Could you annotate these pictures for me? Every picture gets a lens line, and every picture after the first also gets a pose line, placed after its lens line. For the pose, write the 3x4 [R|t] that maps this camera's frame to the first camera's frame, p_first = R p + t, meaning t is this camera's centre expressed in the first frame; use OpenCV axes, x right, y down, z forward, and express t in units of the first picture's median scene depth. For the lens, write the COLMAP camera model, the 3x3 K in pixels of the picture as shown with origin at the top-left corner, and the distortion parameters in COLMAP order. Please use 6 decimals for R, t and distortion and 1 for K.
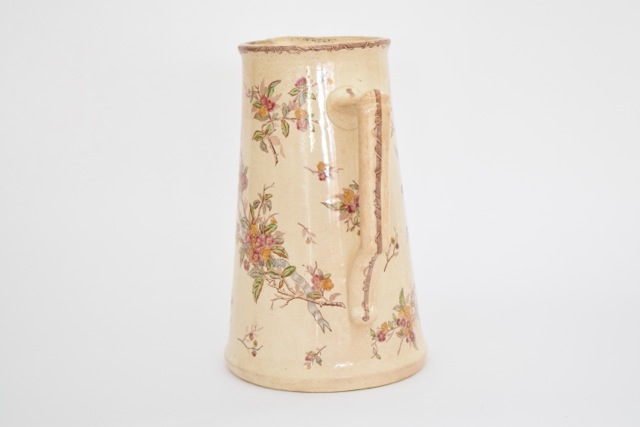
lens RADIAL K [[1289.3, 0, 319.7], [0, 1289.3, 214.0], [0, 0, 1]] dist [0.011589, 0.000000]
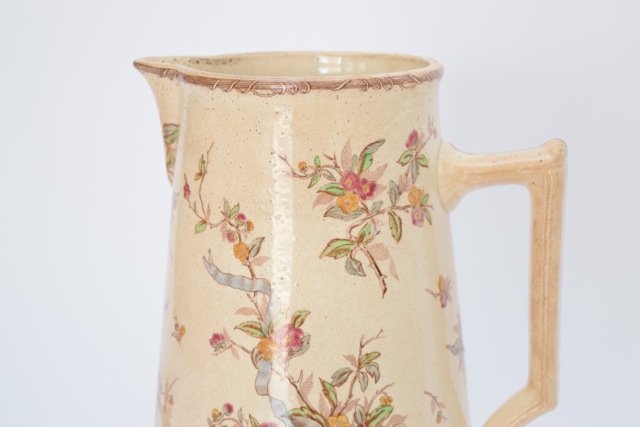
lens RADIAL K [[1429.4, 0, 323.0], [0, 1429.4, 211.9], [0, 0, 1]] dist [0.081205, 0.000000]
pose [[0.523437, -0.138603, 0.840716, -0.541216], [0.139674, 0.987292, 0.075806, -0.120914], [-0.840538, 0.077746, 0.536144, 0.694092]]
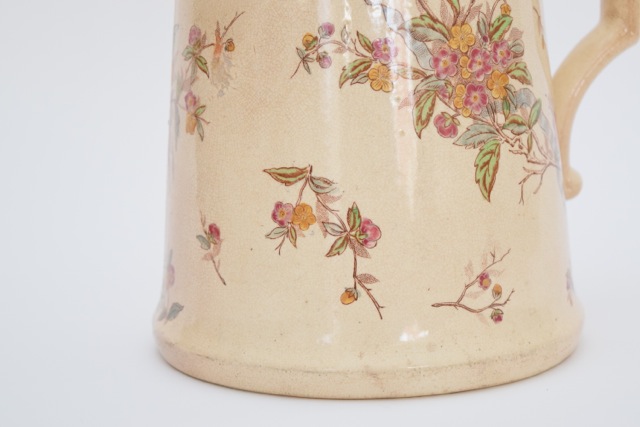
lens RADIAL K [[1429.4, 0, 326.1], [0, 1429.4, 213.8], [0, 0, 1]] dist [0.081205, 0.000000]
pose [[0.207968, -0.147656, 0.966927, -0.546705], [0.198295, 0.974378, 0.106145, 0.009956], [-0.957825, 0.169662, 0.231918, 0.954528]]
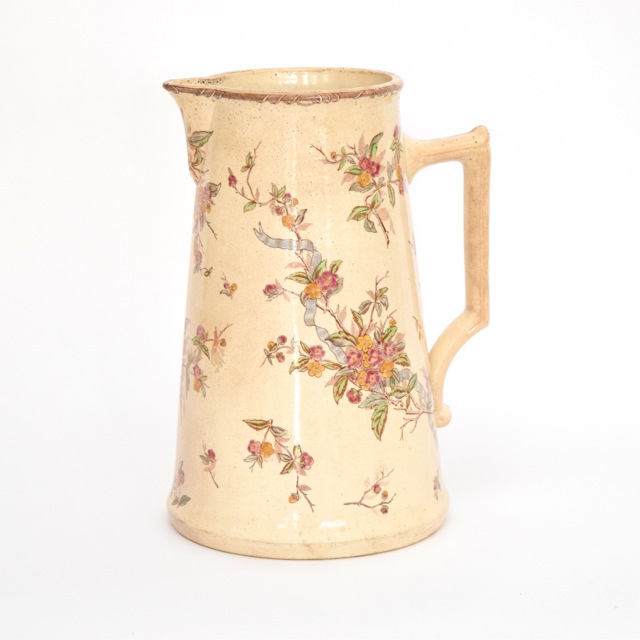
lens RADIAL K [[2196.8, 0, 318.5], [0, 2196.8, 320.5], [0, 0, 1]] dist [0.065224, 0.000000]
pose [[0.204249, -0.191360, 0.960033, -1.253505], [0.182996, 0.970883, 0.154590, -0.197906], [-0.961662, 0.144108, 0.233320, 0.745532]]
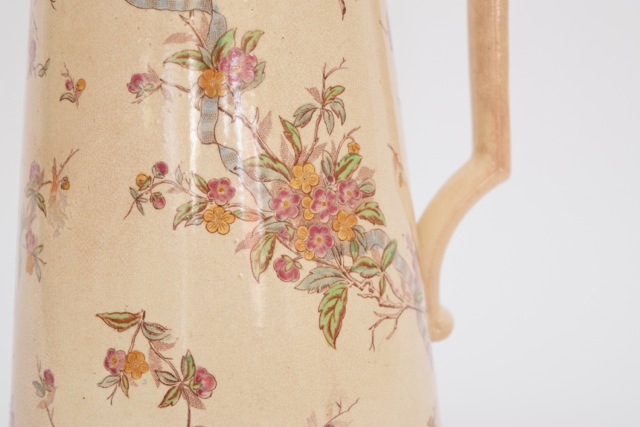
lens RADIAL K [[1429.4, 0, 324.7], [0, 1429.4, 213.7], [0, 0, 1]] dist [0.081205, 0.000000]
pose [[0.216634, -0.079441, 0.973015, -0.509980], [0.193863, 0.980335, 0.036877, 0.008062], [-0.956811, 0.180643, 0.227774, 0.901999]]
